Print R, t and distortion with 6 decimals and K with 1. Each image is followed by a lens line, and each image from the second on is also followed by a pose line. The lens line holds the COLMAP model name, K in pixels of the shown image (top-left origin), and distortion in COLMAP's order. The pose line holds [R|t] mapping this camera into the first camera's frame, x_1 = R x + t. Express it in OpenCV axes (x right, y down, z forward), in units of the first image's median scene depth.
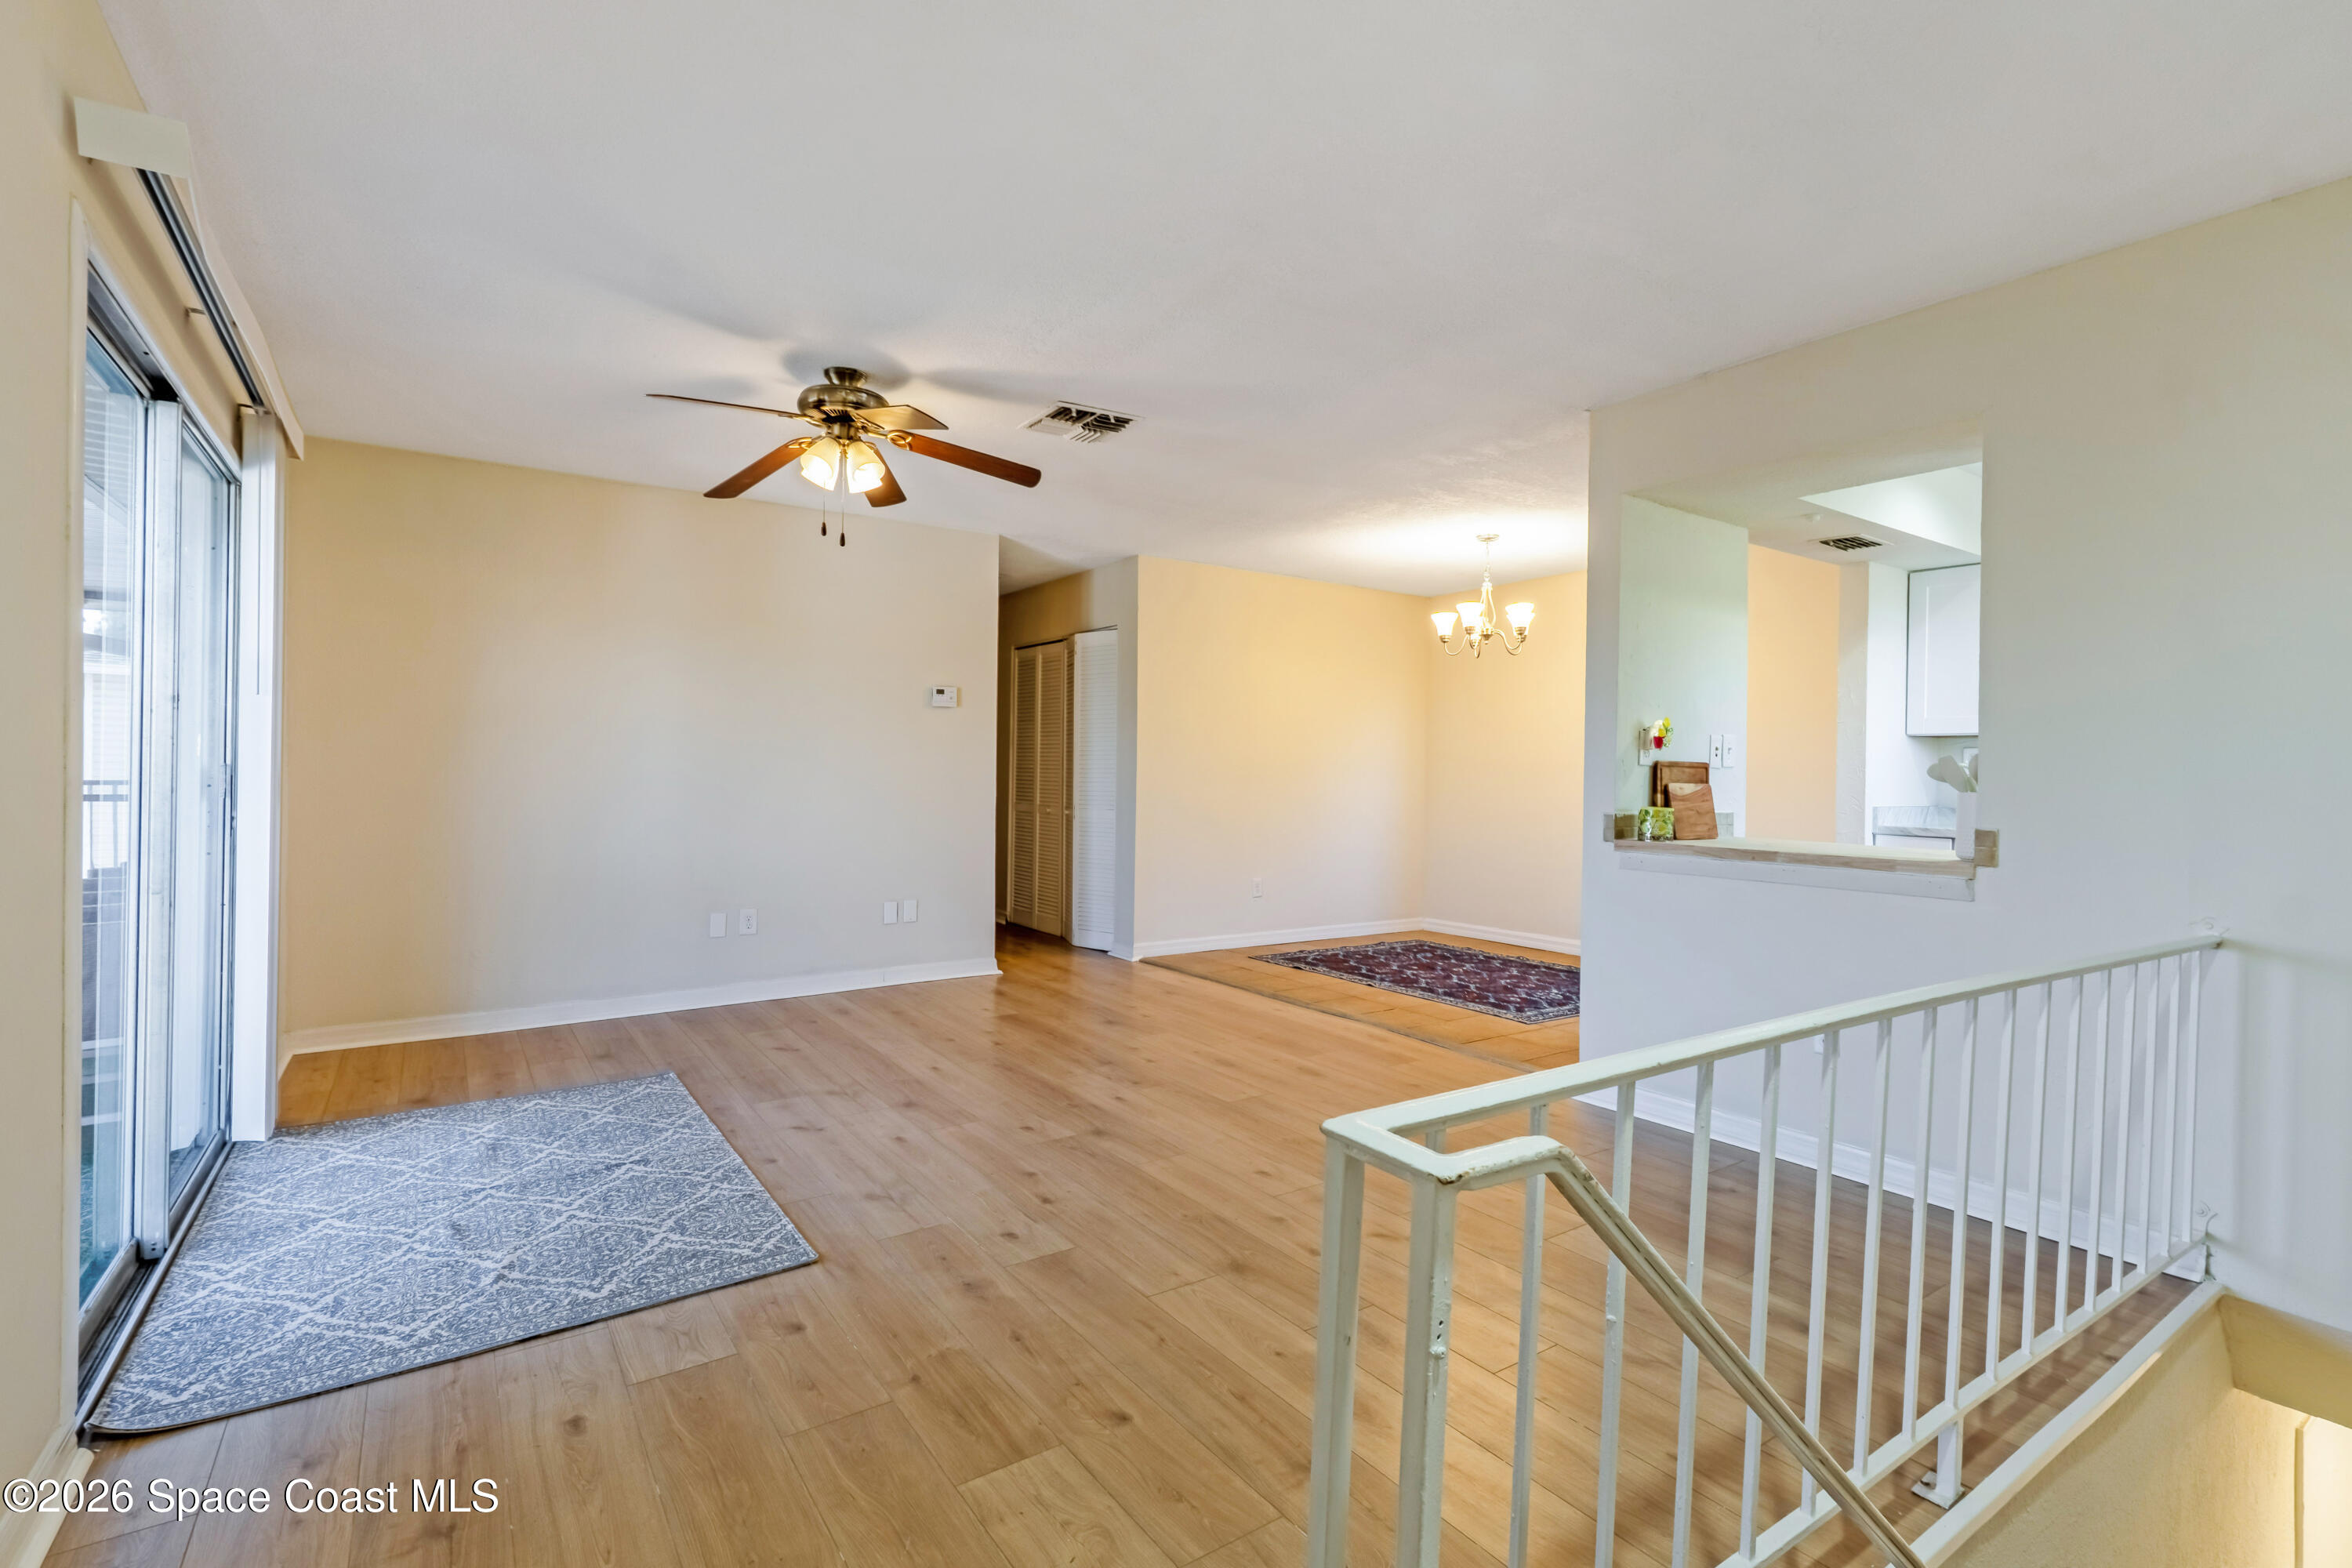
lens RADIAL K [[1094.8, 0, 1171.5], [0, 1094.8, 762.3], [0, 0, 1]] dist [0.001726, -0.000266]
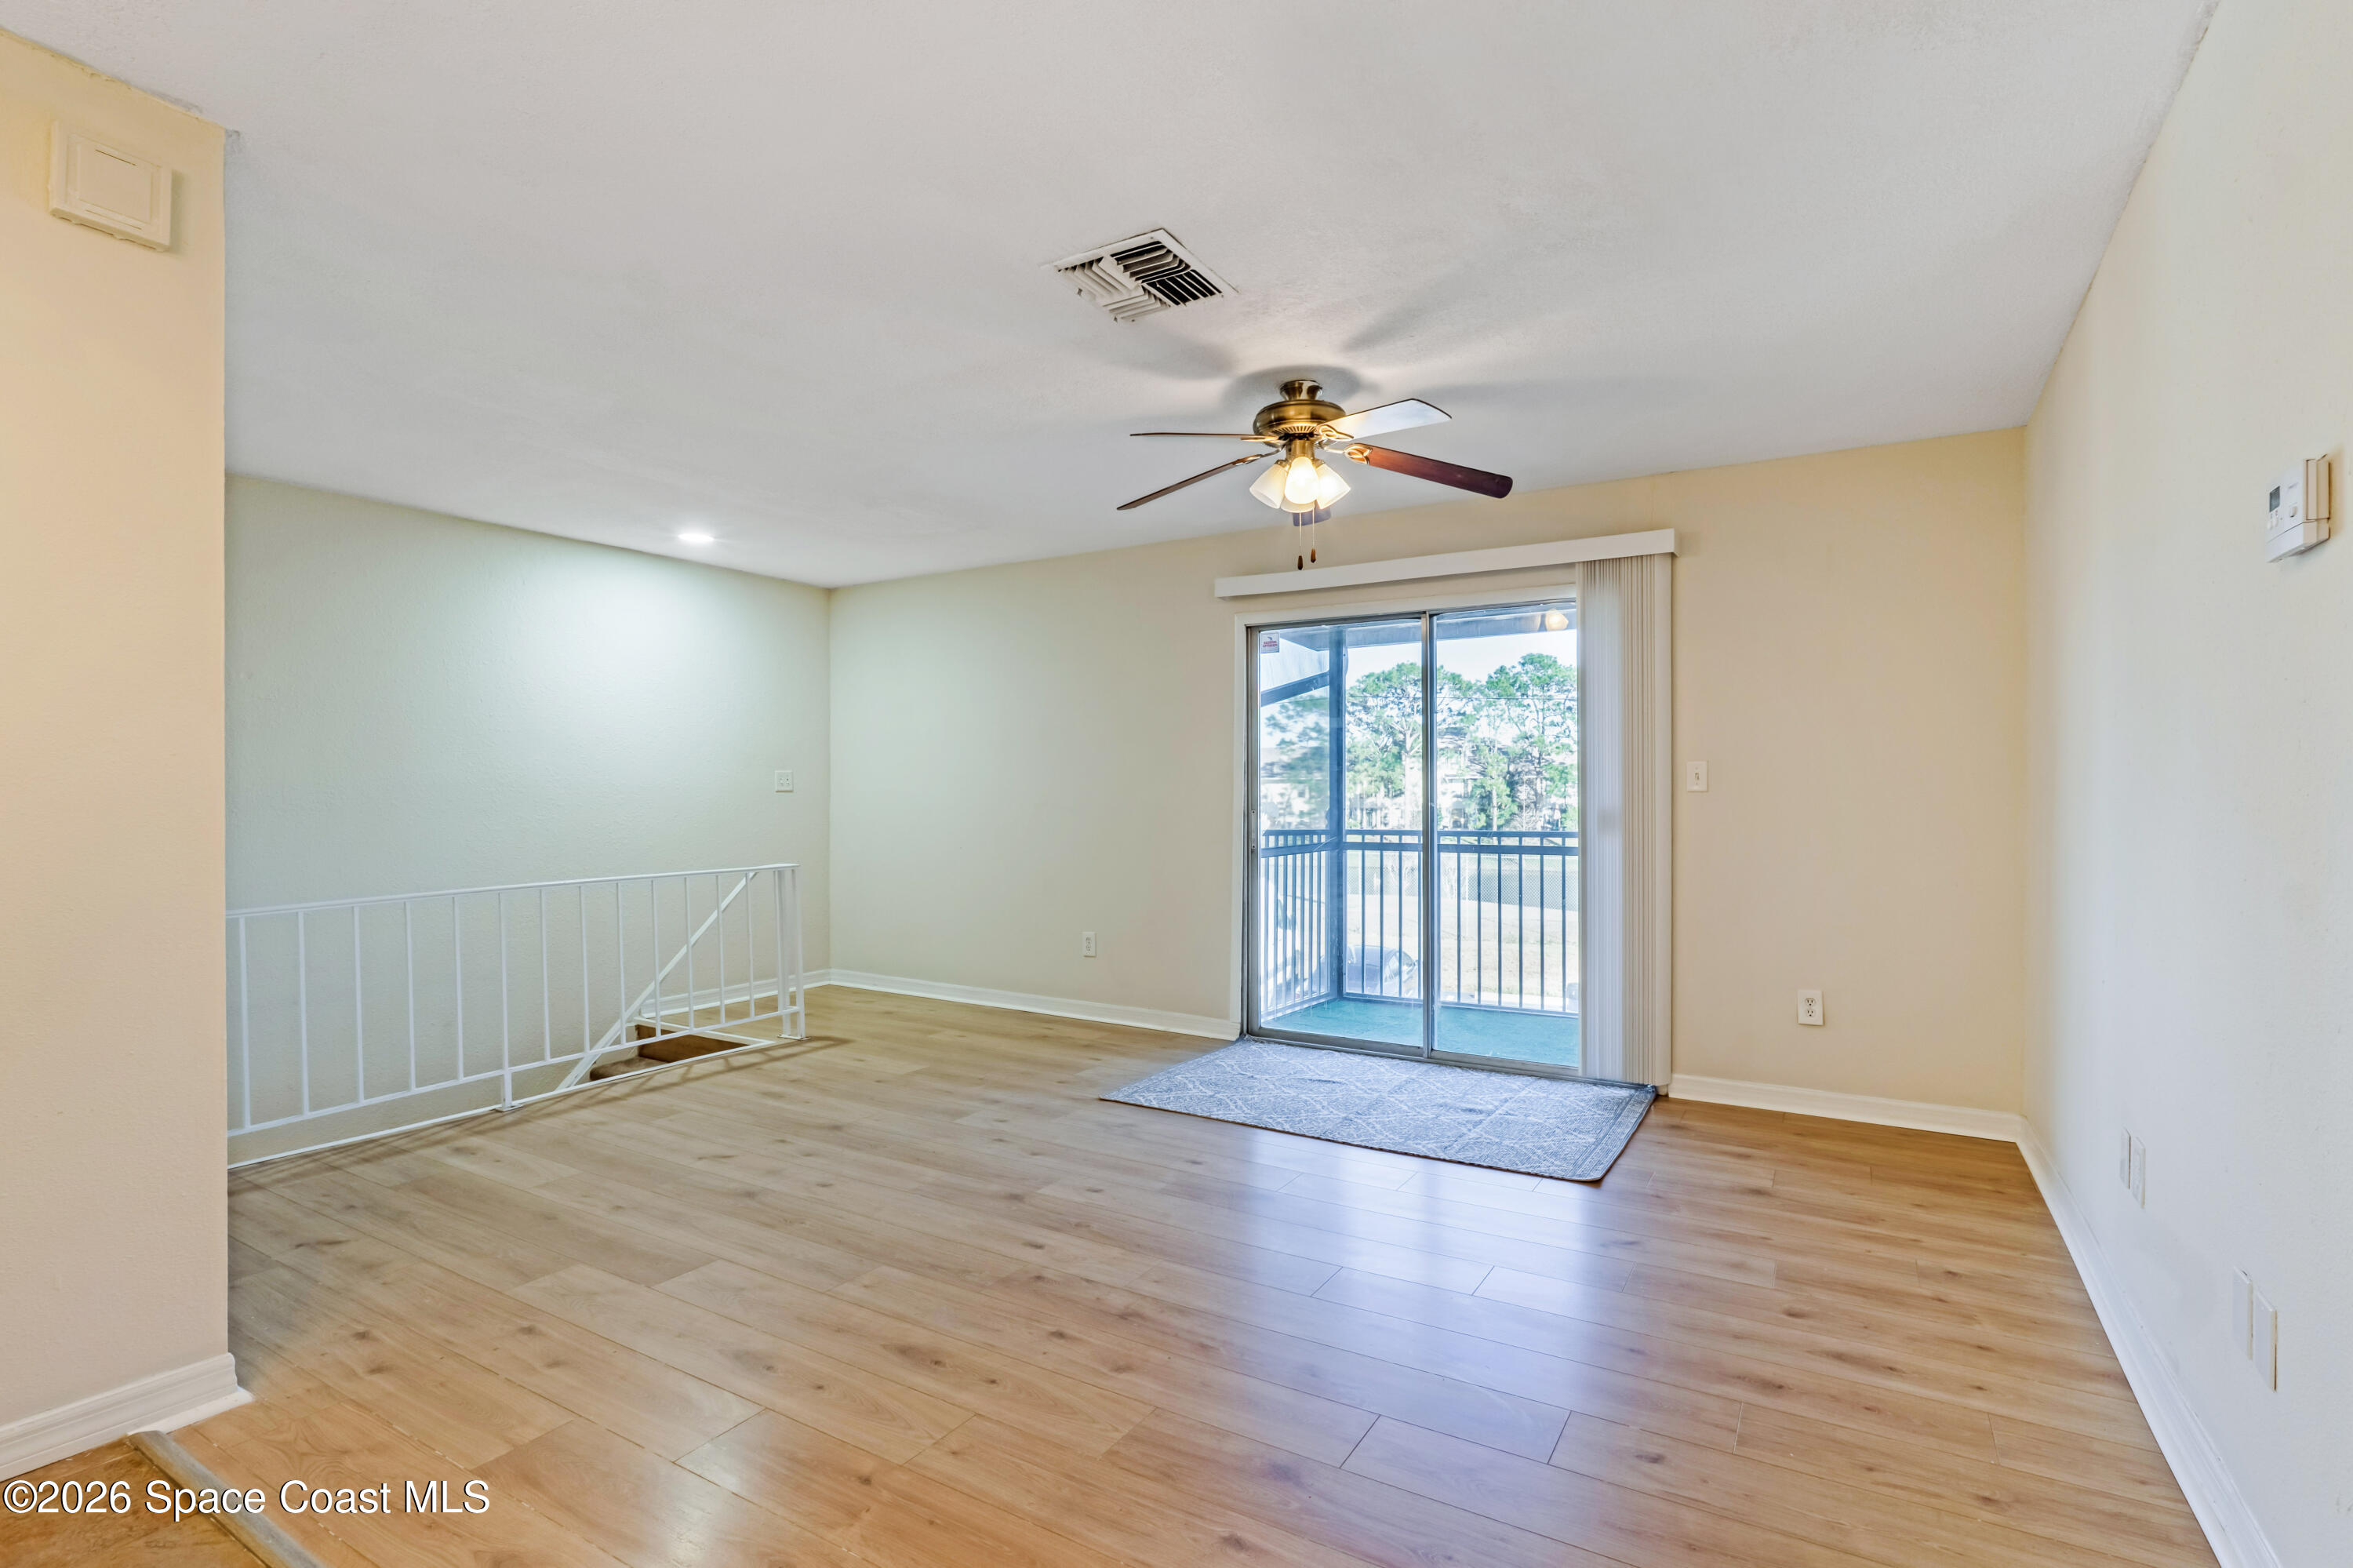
lens RADIAL K [[1121.5, 0, 1176.5], [0, 1121.5, 784.0], [0, 0, 1]] dist [0.000507, -0.000067]
pose [[-0.913142, -0.014876, -0.407371, 0.331546], [-0.005401, 0.999688, -0.024399, 0.024809], [0.407606, -0.020080, -0.912937, 3.215737]]
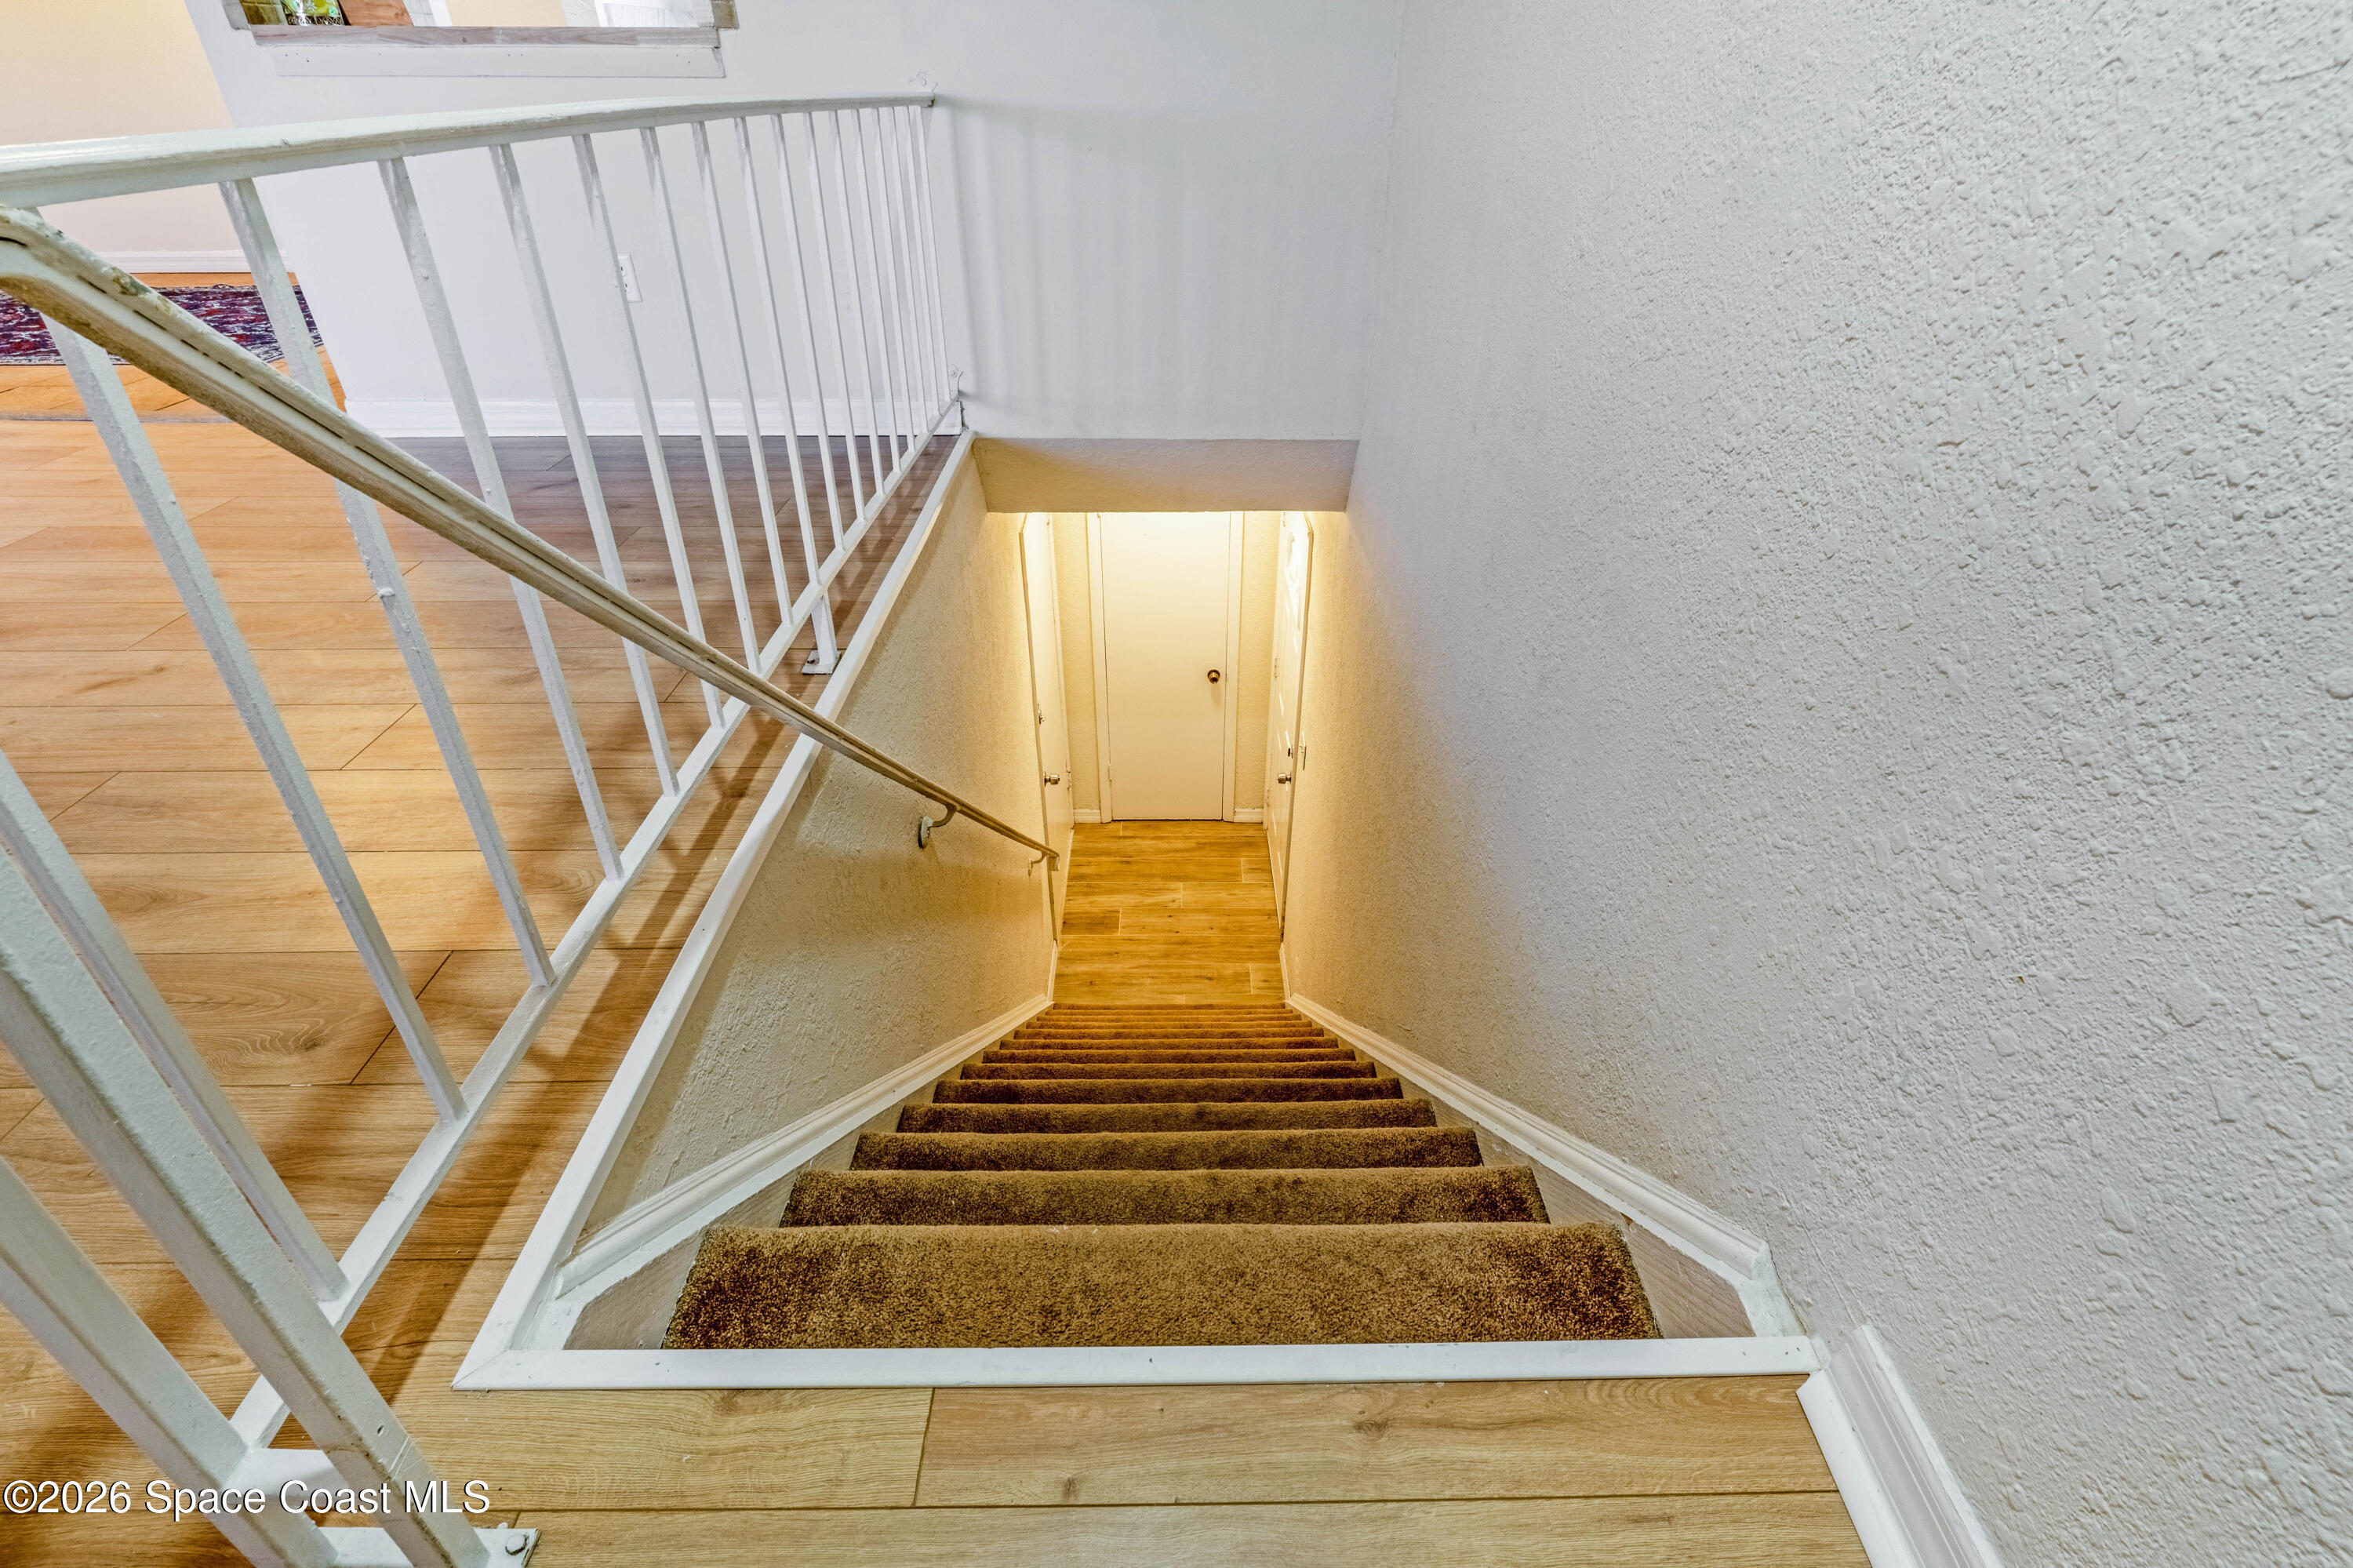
lens RADIAL K [[1095.3, 0, 1172.0], [0, 1095.3, 762.3], [0, 0, 1]] dist [0.001726, -0.000266]
pose [[0.564536, -0.463669, 0.682869, 0.084769], [0.017737, 0.833934, 0.551579, 0.117923], [-0.825218, -0.299274, 0.479010, 0.128289]]
